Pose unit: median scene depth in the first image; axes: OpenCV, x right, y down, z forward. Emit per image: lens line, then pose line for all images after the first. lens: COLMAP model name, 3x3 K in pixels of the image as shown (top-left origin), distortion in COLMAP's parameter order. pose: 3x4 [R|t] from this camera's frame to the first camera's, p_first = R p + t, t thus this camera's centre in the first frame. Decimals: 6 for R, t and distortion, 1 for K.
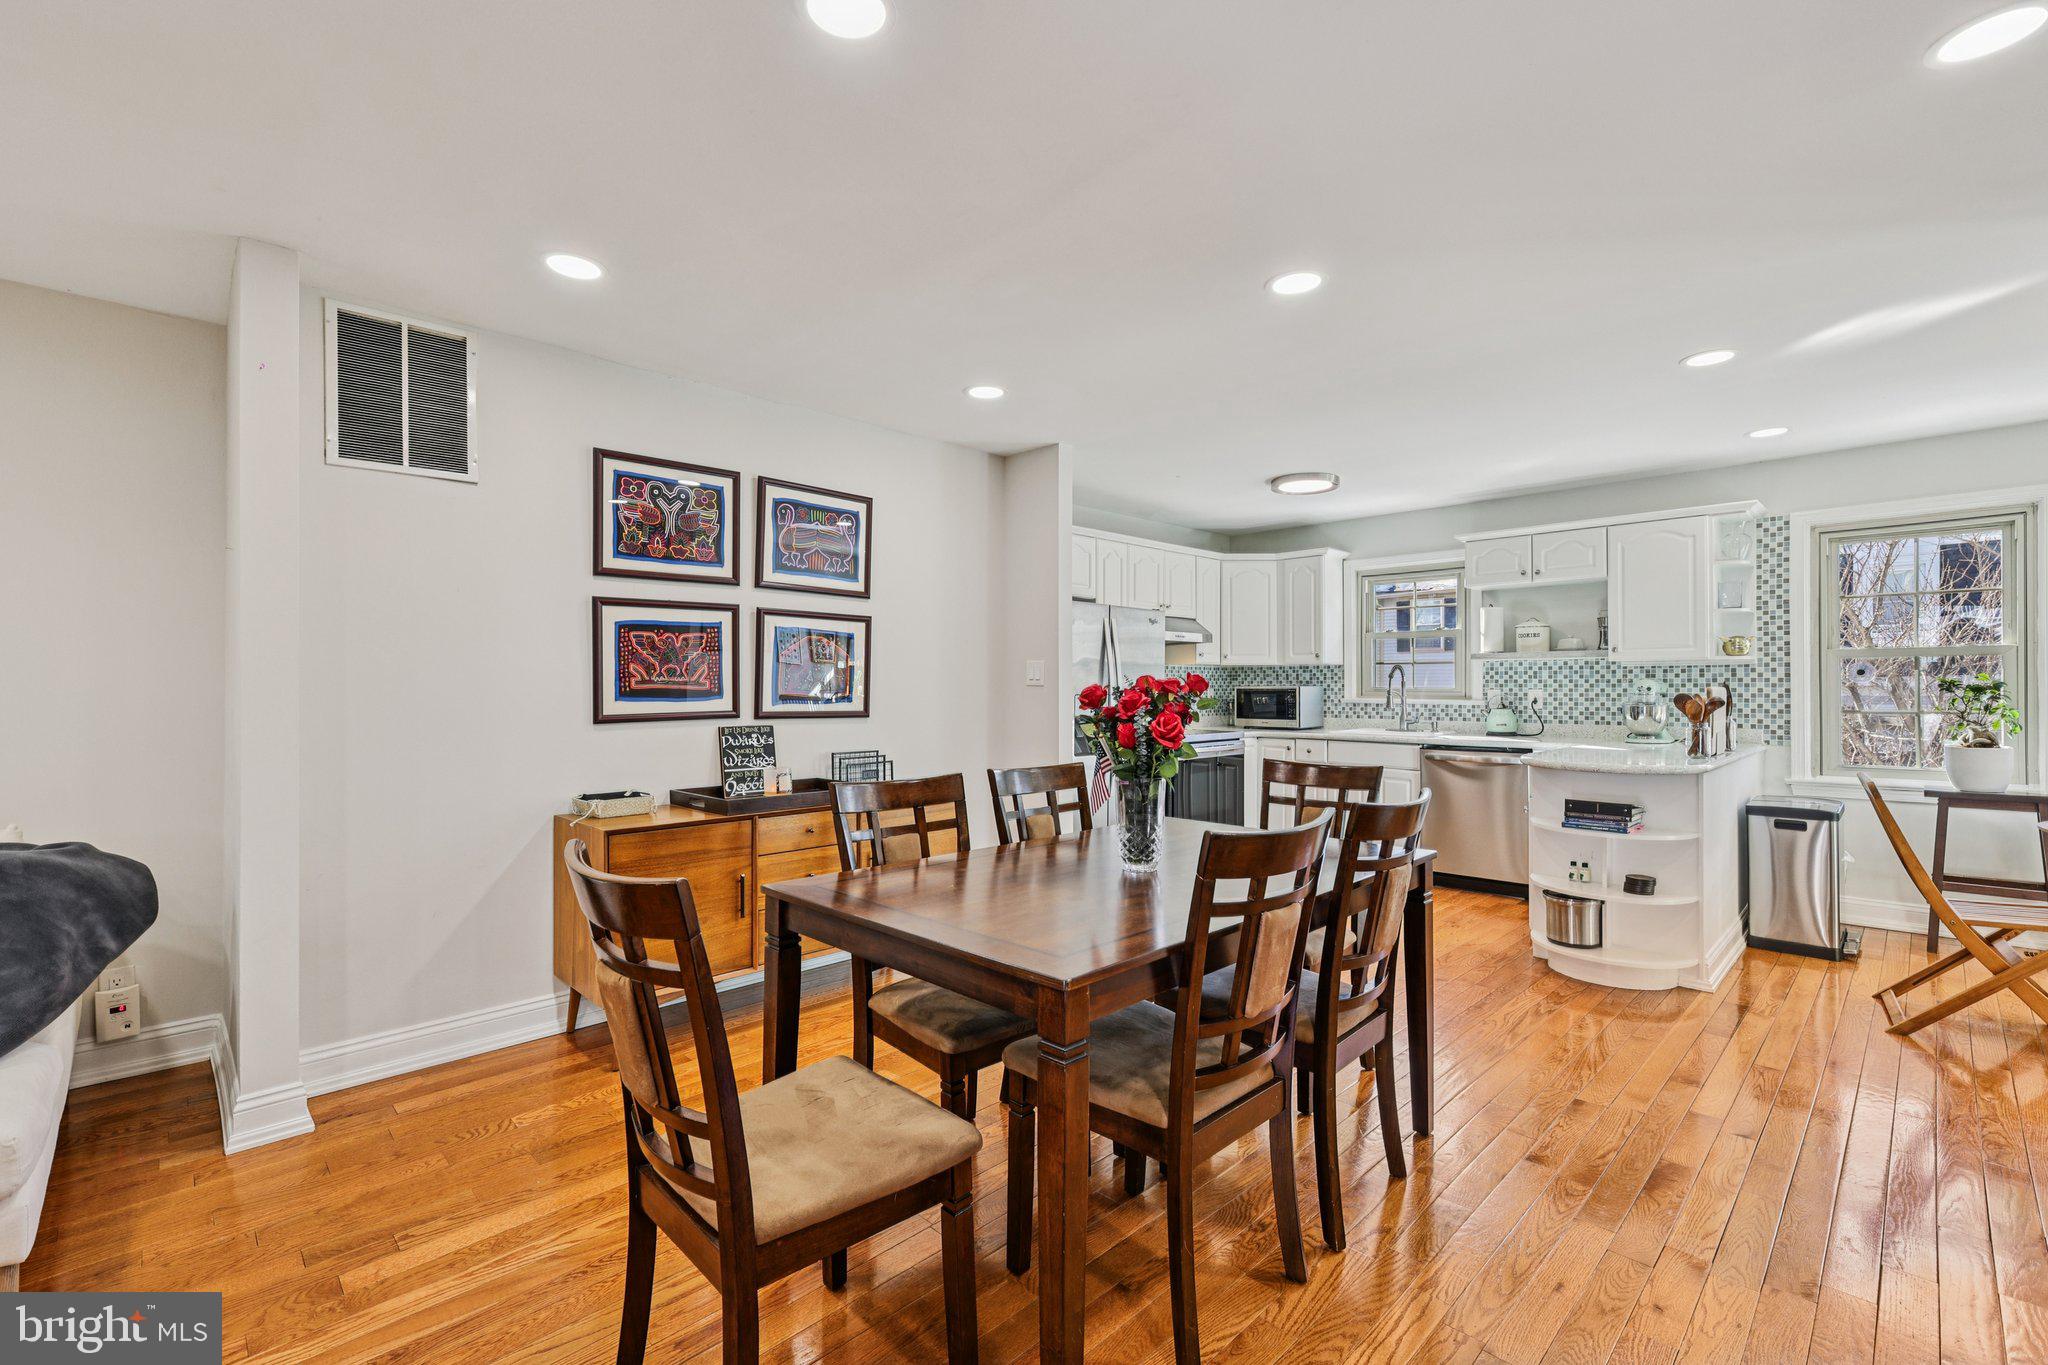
lens RADIAL K [[888.3, 0, 1026.9], [0, 888.3, 679.5], [0, 0, 1]] dist [0.004757, 0.000038]
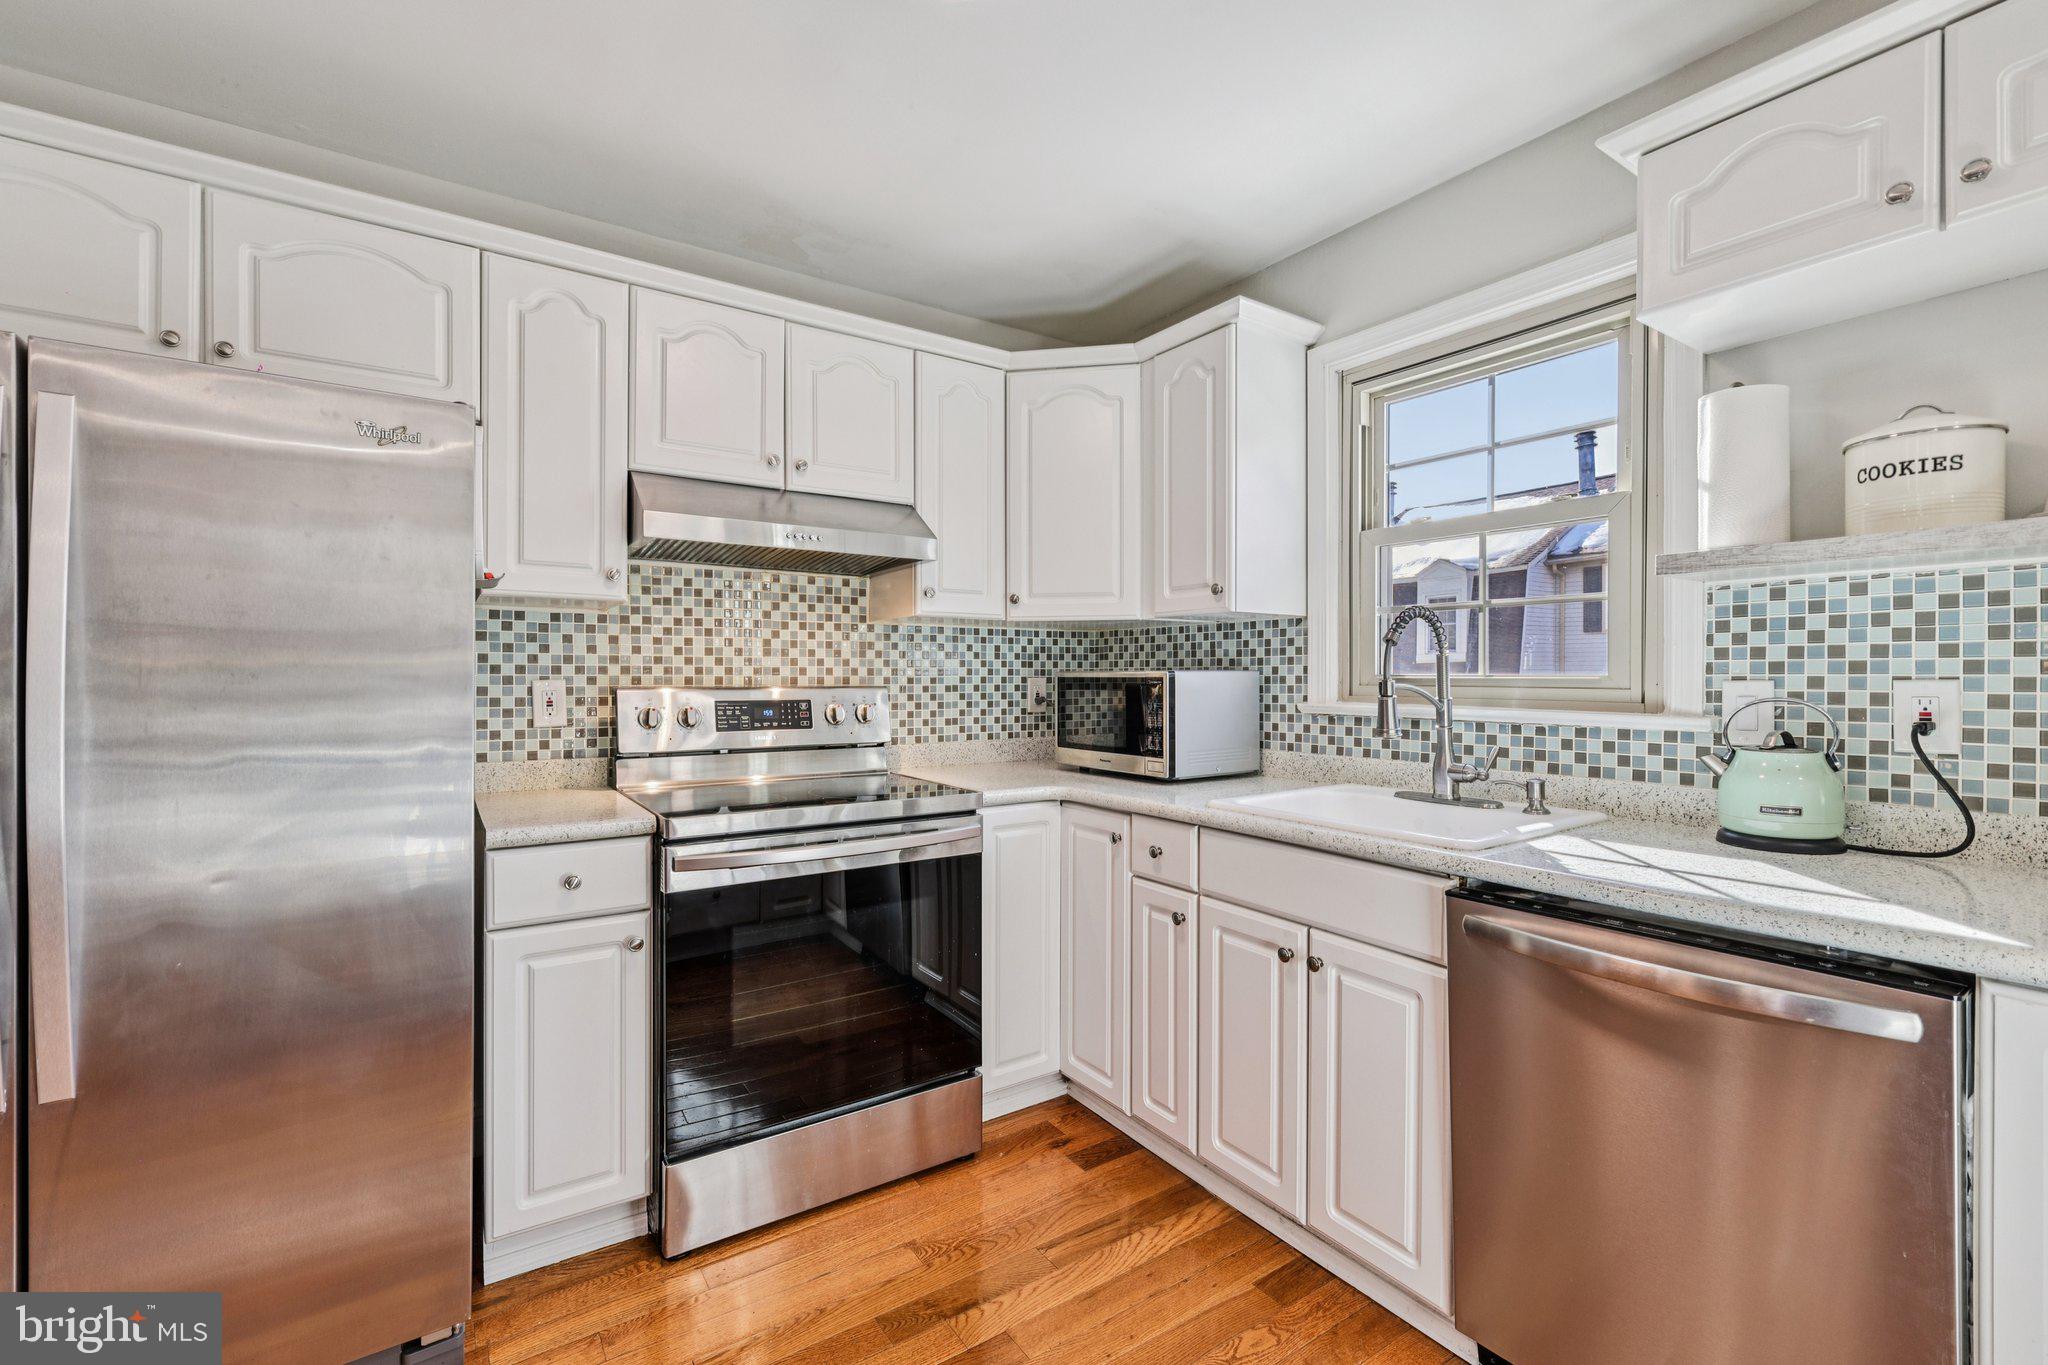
lens RADIAL K [[888.3, 0, 1026.9], [0, 888.3, 679.5], [0, 0, 1]] dist [0.004757, 0.000038]
pose [[0.982596, 0.003071, -0.185728, 0.359542], [-0.000994, 0.999936, 0.011273, 0.008125], [0.185750, -0.010892, 0.982537, 0.693105]]
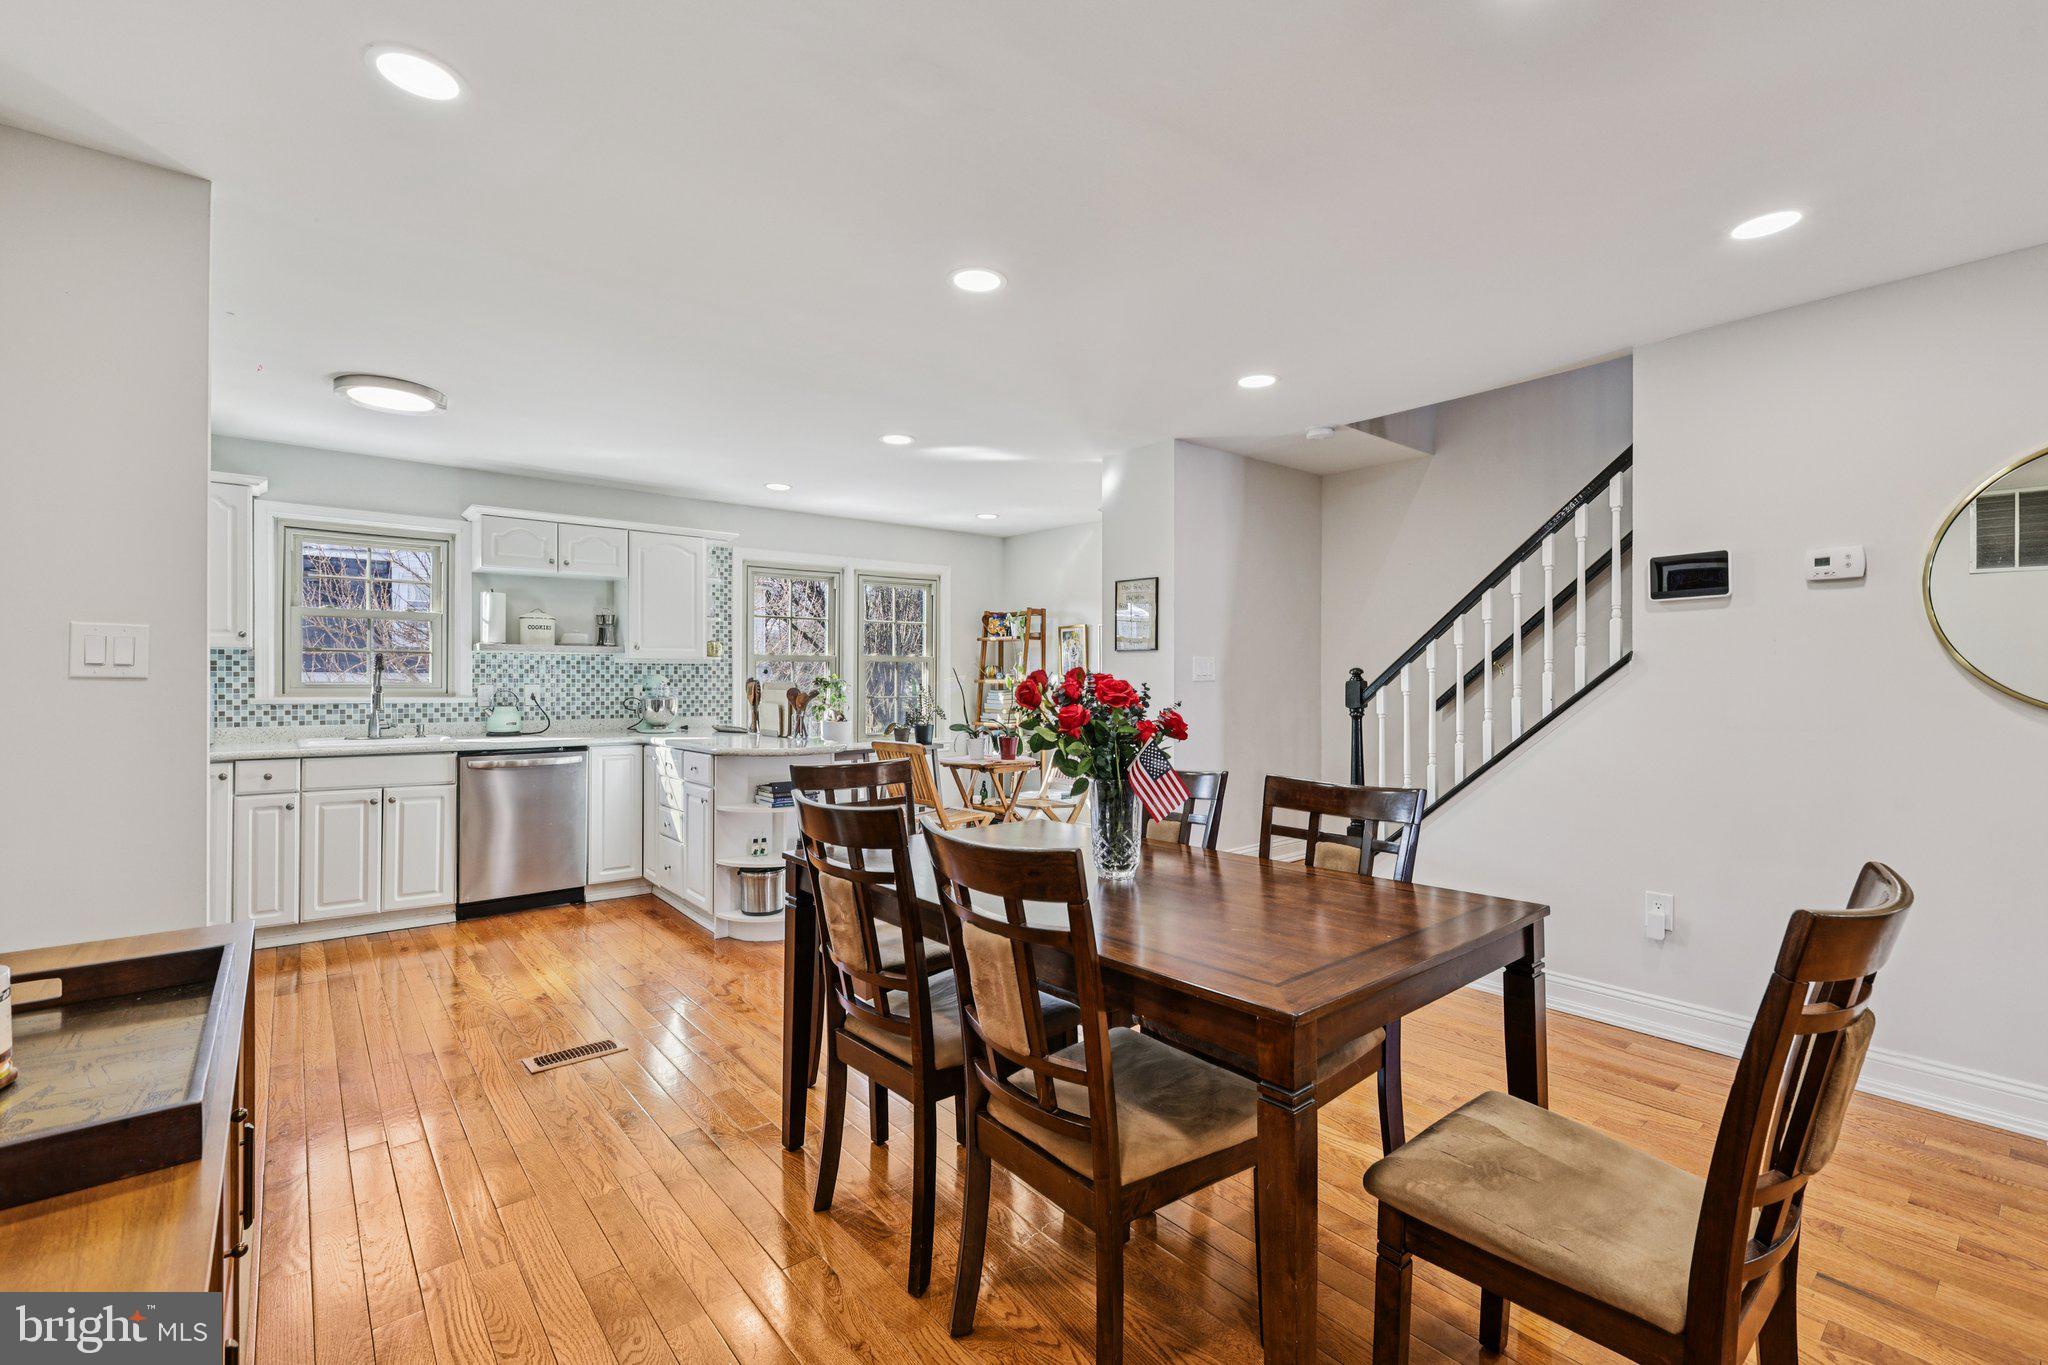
lens RADIAL K [[888.3, 0, 1026.9], [0, 888.3, 679.5], [0, 0, 1]] dist [0.004757, 0.000038]
pose [[0.079754, 0.003164, 0.996810, -0.331853], [-0.010671, 0.999940, -0.002320, 0.002356], [-0.996758, -0.010452, 0.079783, 0.405017]]
